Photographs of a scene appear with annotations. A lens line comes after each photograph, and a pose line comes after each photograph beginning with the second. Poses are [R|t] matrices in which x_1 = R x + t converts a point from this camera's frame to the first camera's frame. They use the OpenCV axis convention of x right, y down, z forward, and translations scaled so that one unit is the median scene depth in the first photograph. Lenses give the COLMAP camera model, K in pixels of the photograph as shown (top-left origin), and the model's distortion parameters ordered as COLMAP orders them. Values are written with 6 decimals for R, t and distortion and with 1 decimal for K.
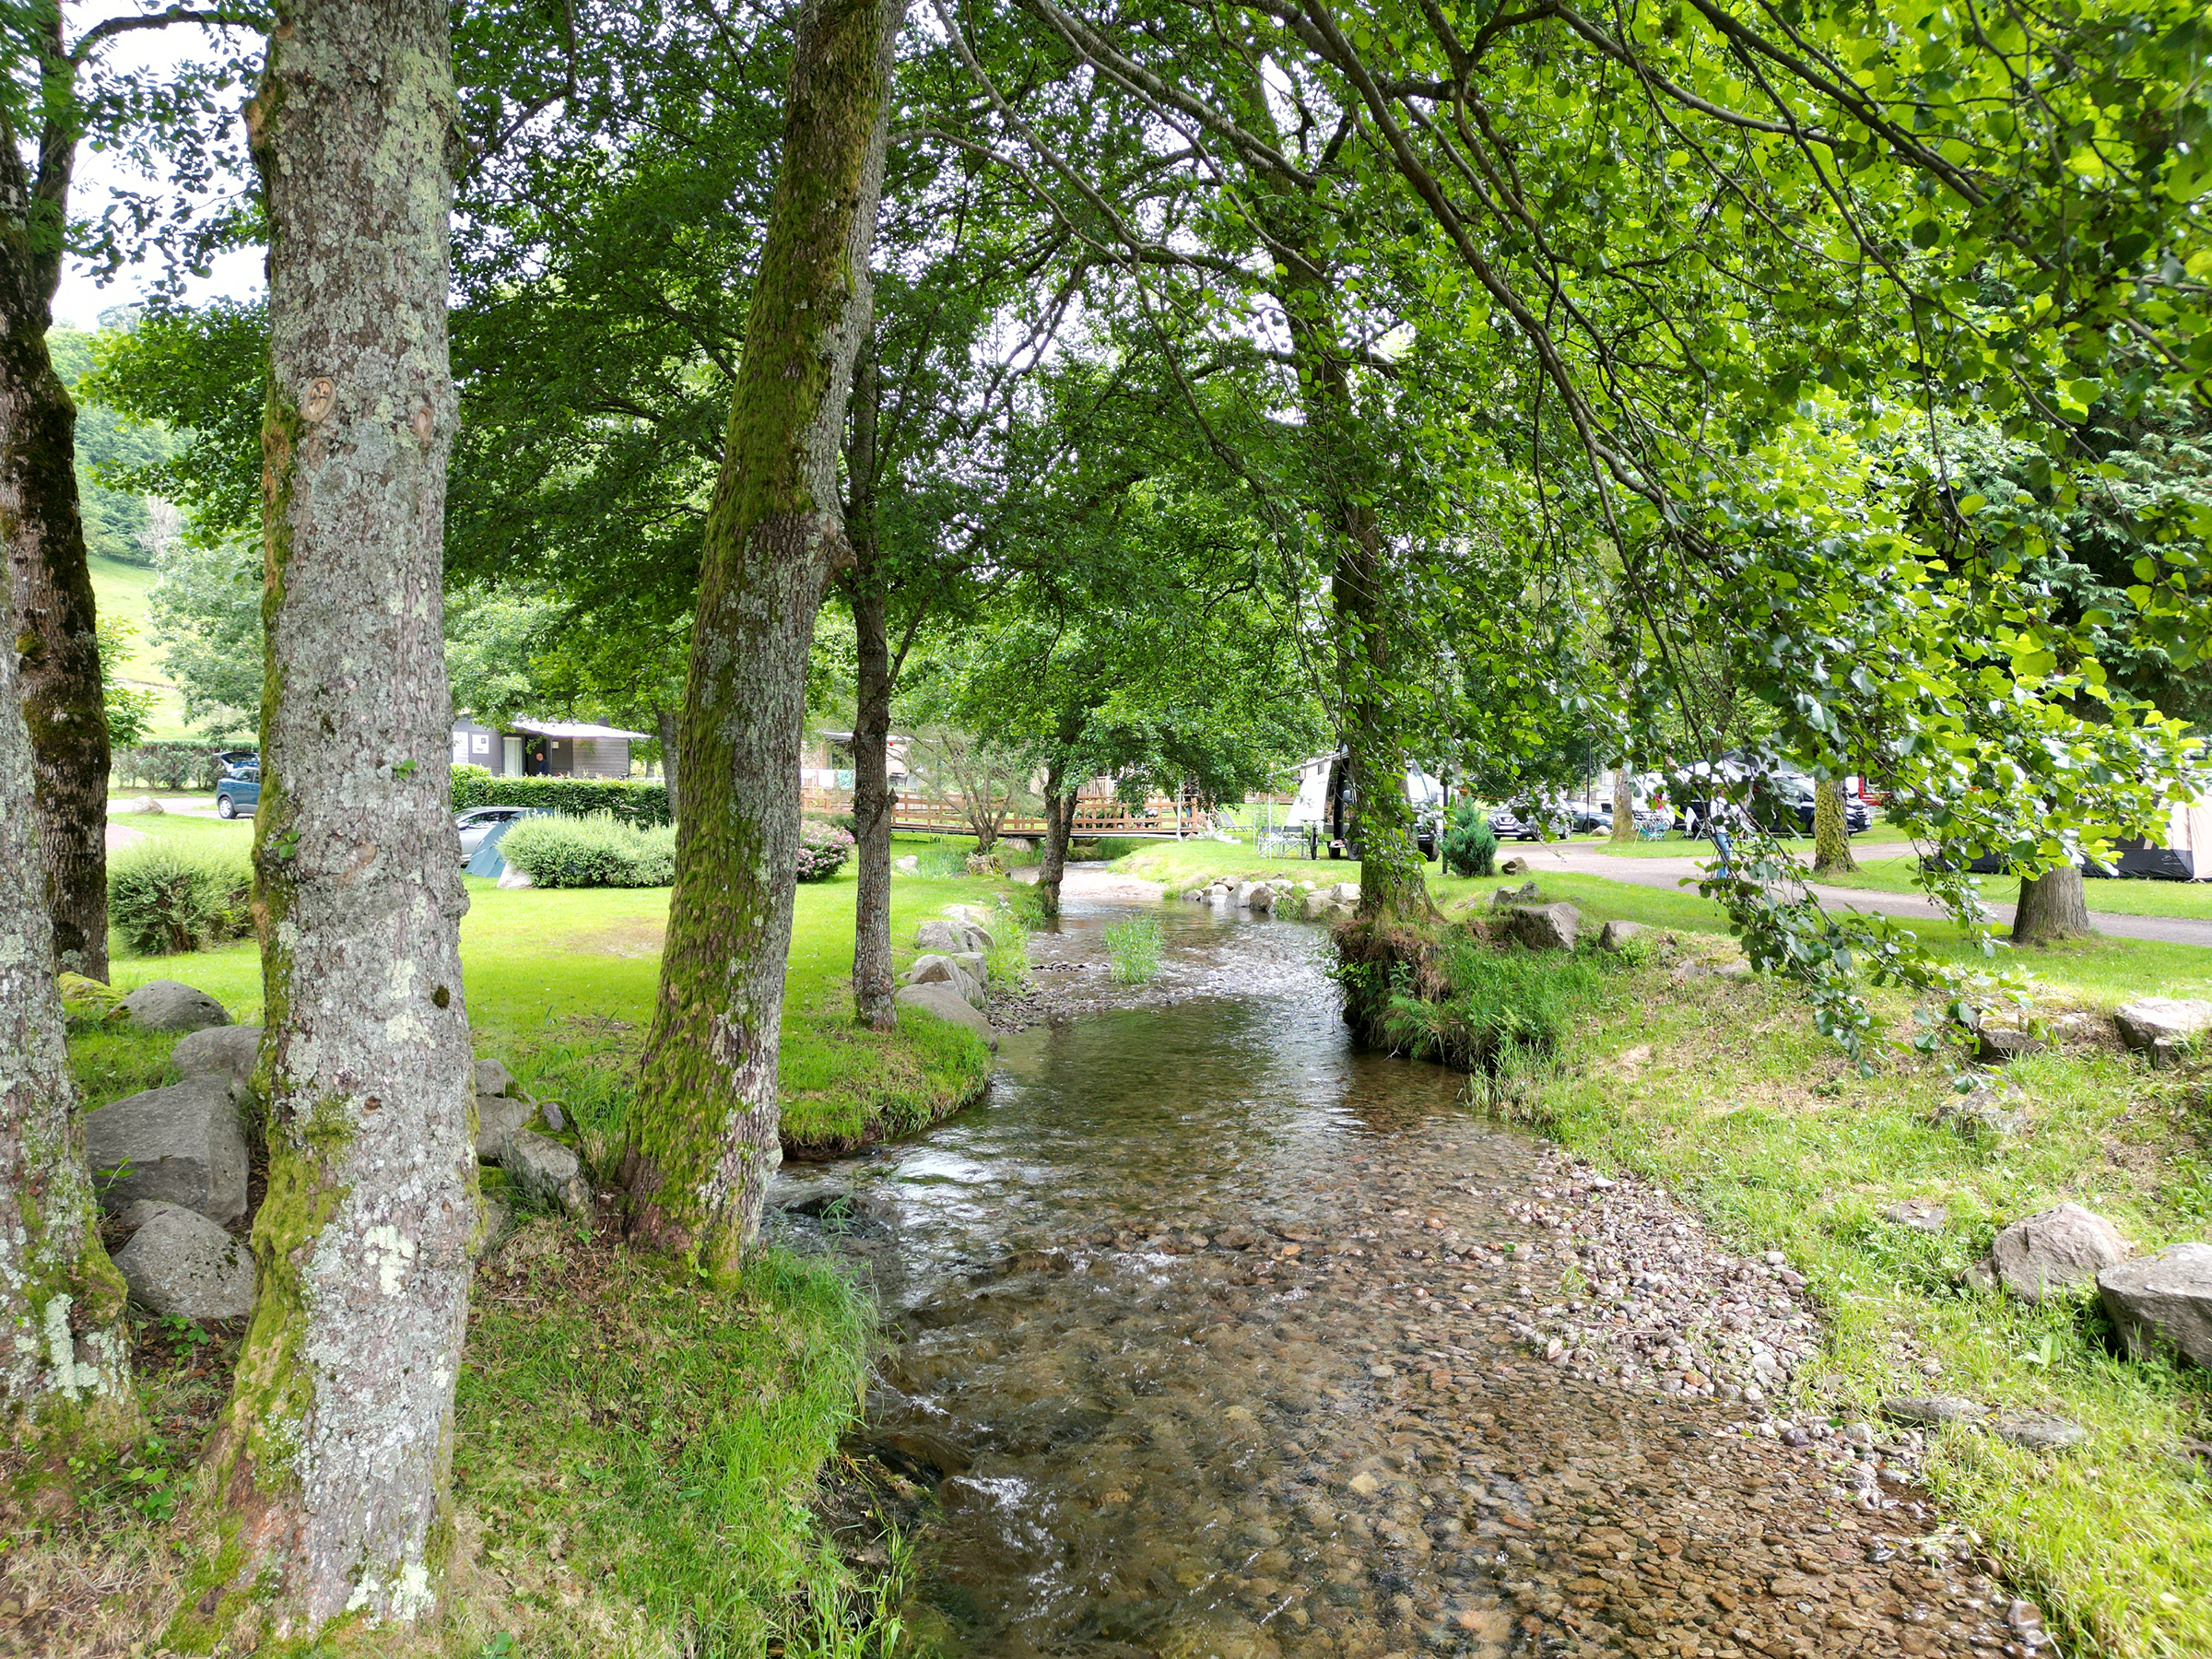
lens RADIAL K [[1559.9, 0, 1104.0], [0, 1559.9, 820.3], [0, 0, 1]] dist [0.125583, -0.149177]
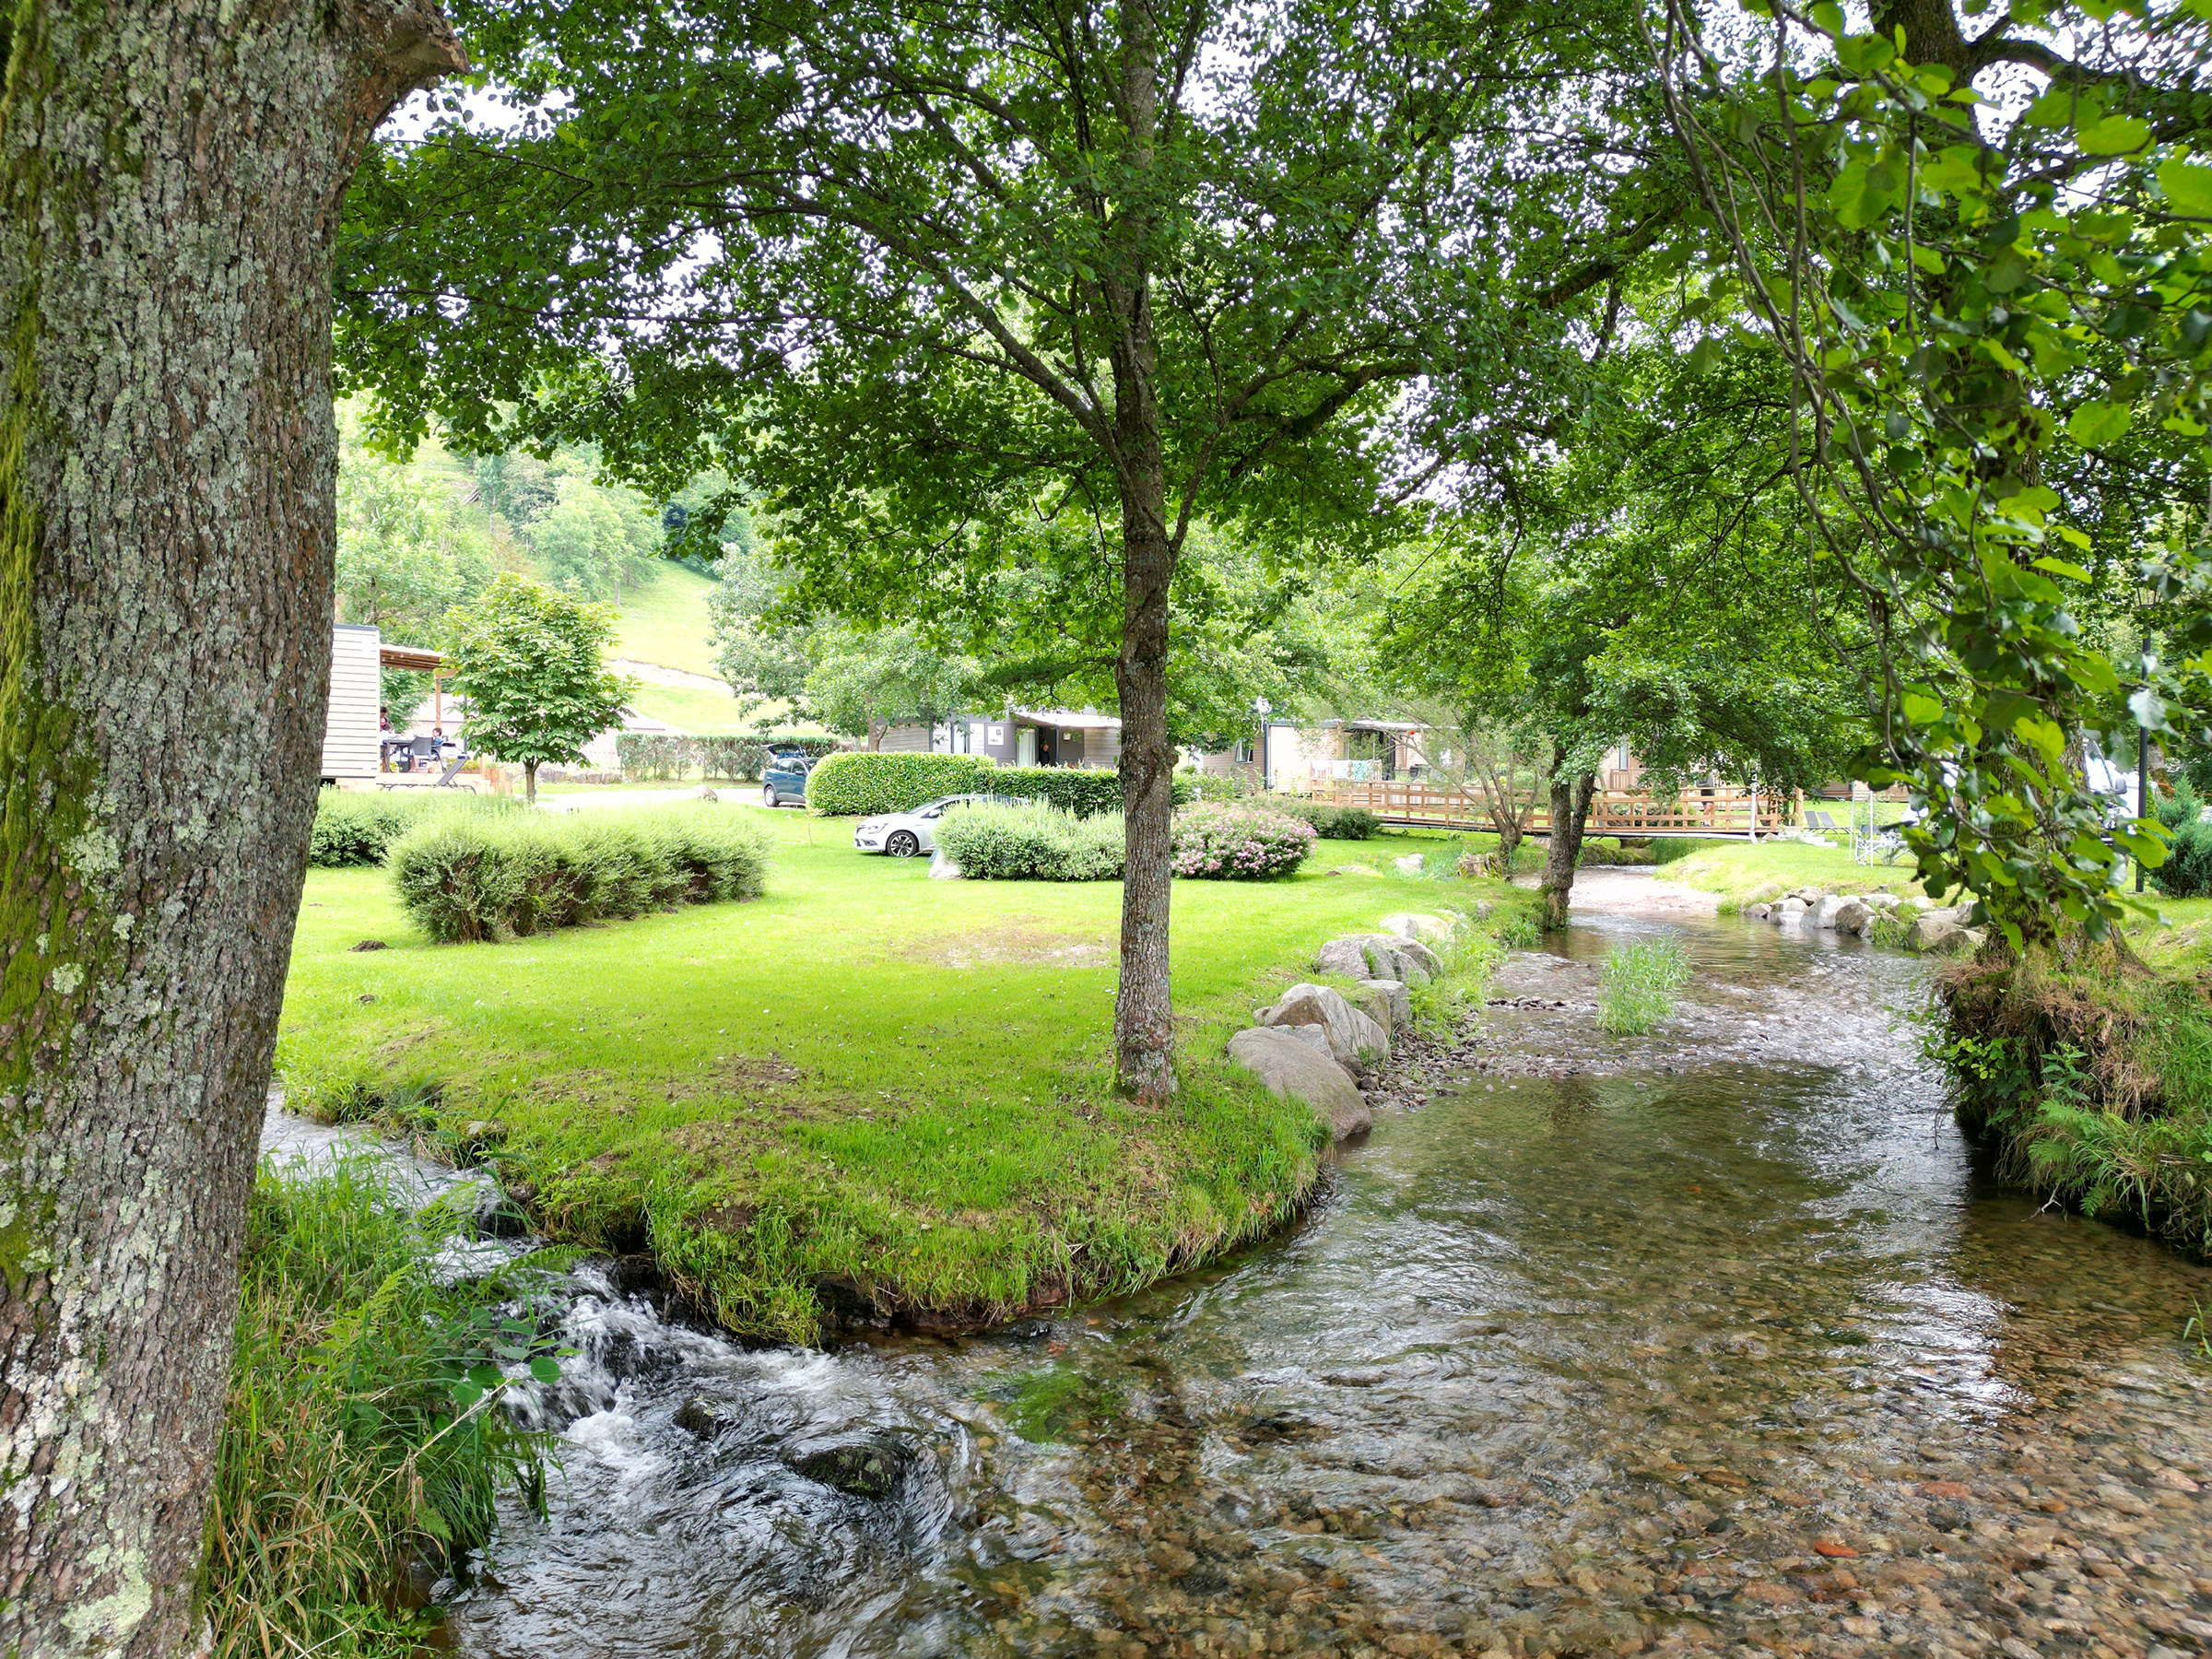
lens RADIAL K [[1559.9, 0, 1104.0], [0, 1559.9, 820.3], [0, 0, 1]] dist [0.125583, -0.149177]
pose [[0.937064, 0.010650, -0.348996, 0.033355], [-0.010518, 0.999942, 0.002272, 0.005471], [0.349000, 0.001542, 0.937121, 0.171785]]
